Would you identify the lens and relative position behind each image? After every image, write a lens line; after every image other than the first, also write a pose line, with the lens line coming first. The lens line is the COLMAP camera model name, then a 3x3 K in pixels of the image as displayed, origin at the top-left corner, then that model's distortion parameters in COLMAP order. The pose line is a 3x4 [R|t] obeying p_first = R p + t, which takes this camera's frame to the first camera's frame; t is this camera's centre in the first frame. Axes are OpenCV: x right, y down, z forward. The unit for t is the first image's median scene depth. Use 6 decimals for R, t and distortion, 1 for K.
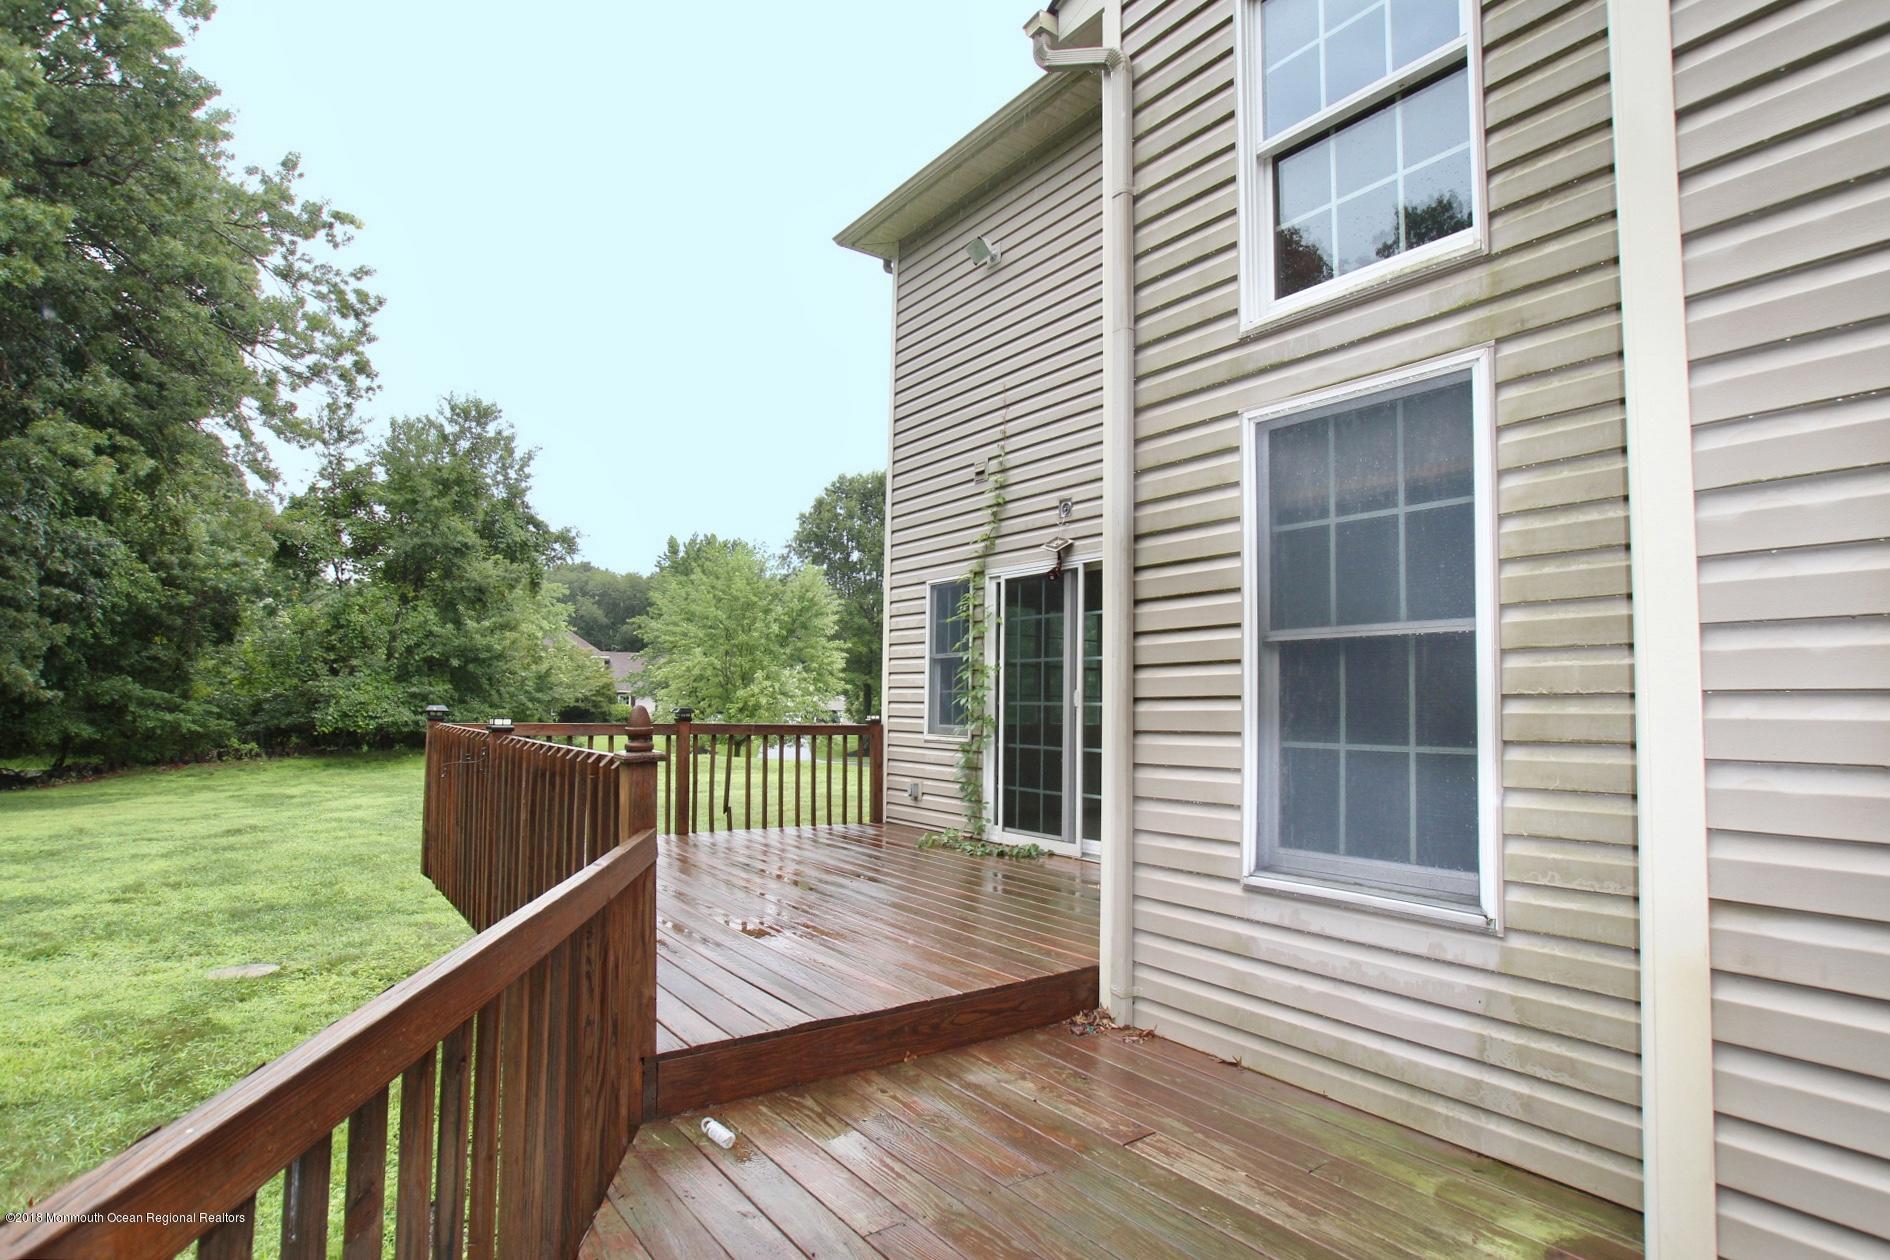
lens RADIAL K [[969.3, 0, 950.9], [0, 969.3, 652.3], [0, 0, 1]] dist [-0.068579, 0.033489]
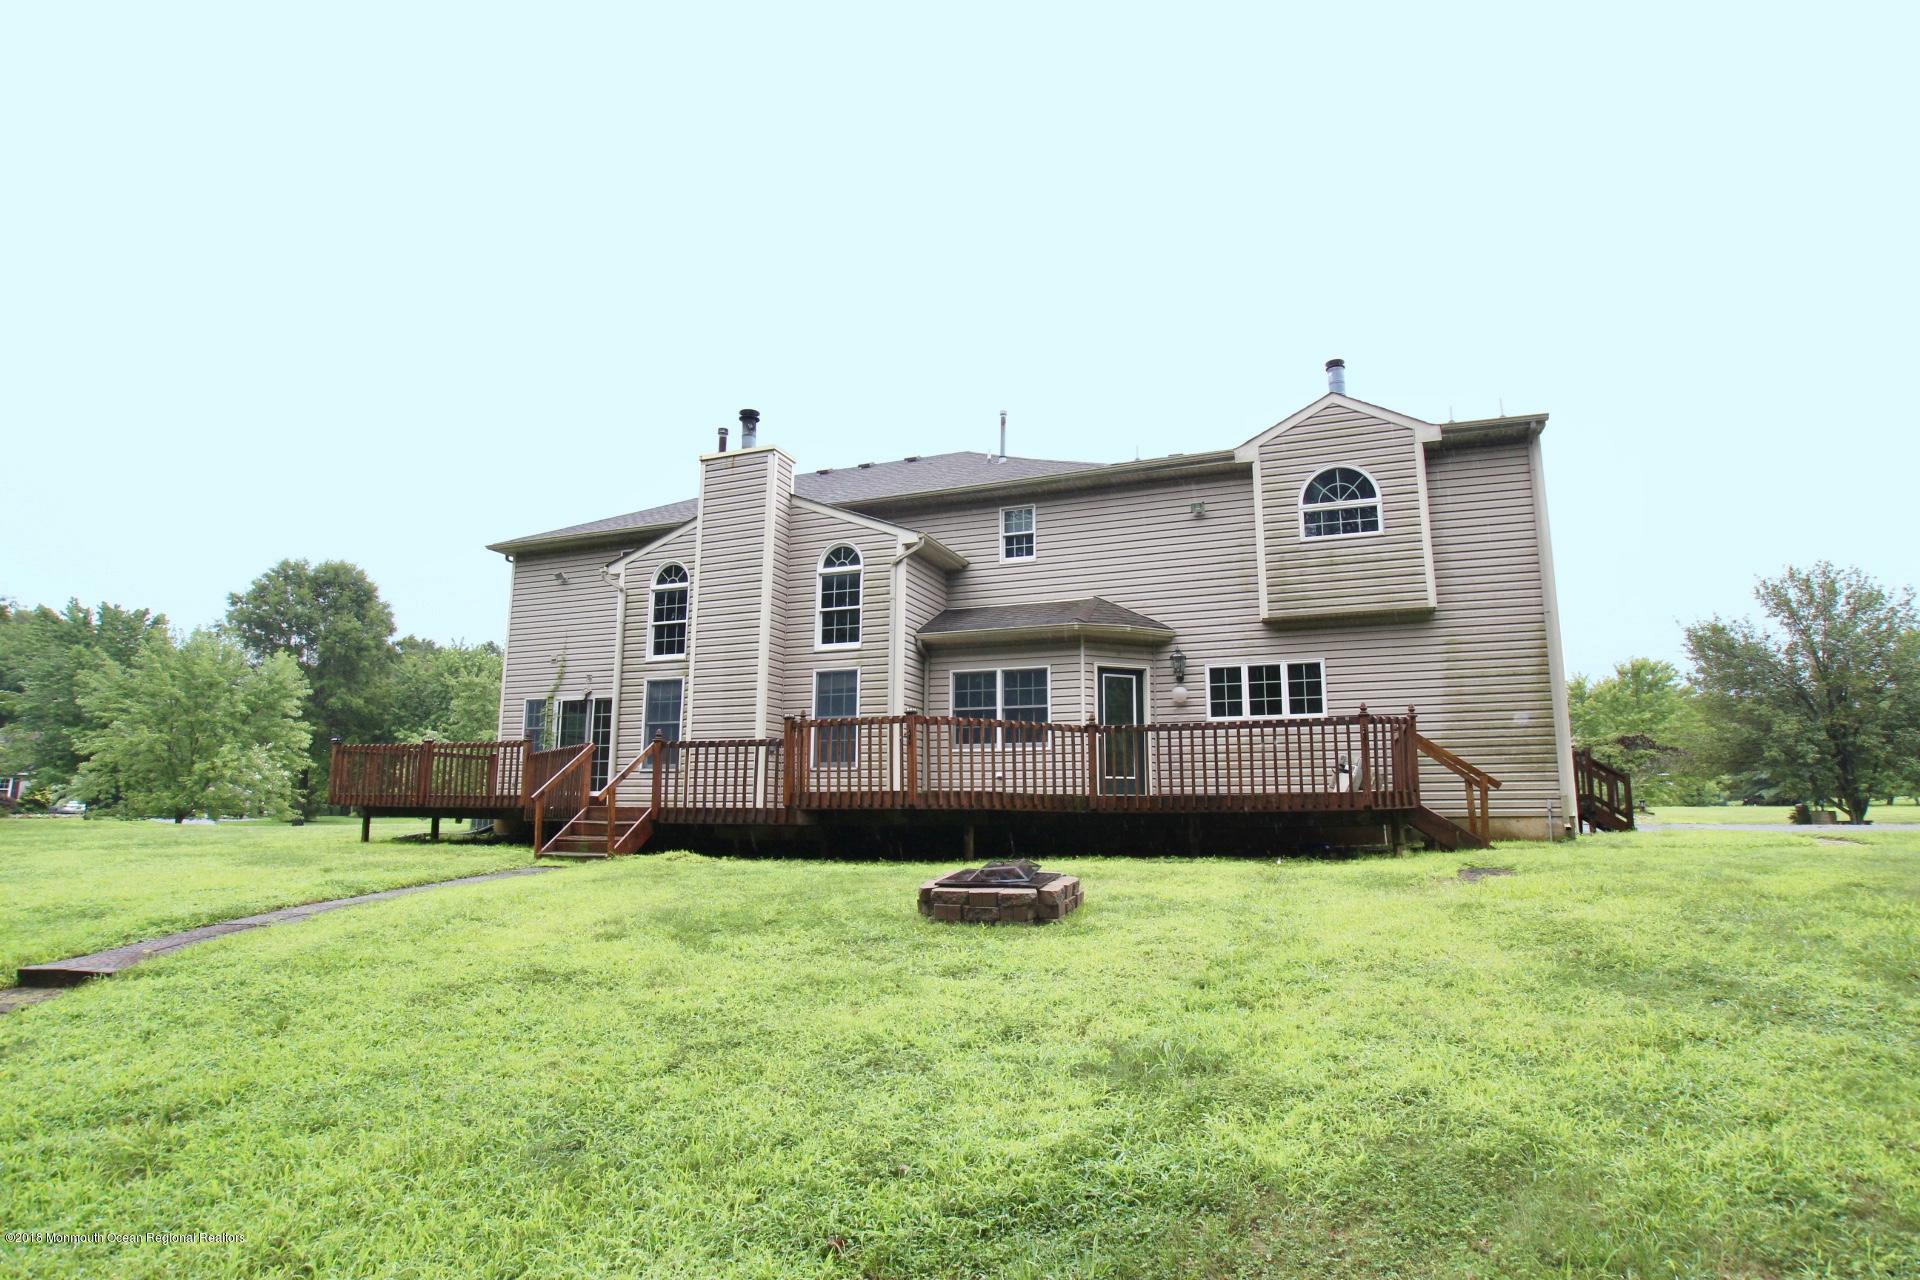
lens RADIAL K [[984.6, 0, 966.0], [0, 984.6, 662.7], [0, 0, 1]] dist [-0.068579, 0.033489]
pose [[0.833667, 0.085300, 0.545640, -0.438479], [-0.031809, 0.993776, -0.106758, 0.065720], [-0.551350, 0.071645, 0.831192, -1.678310]]
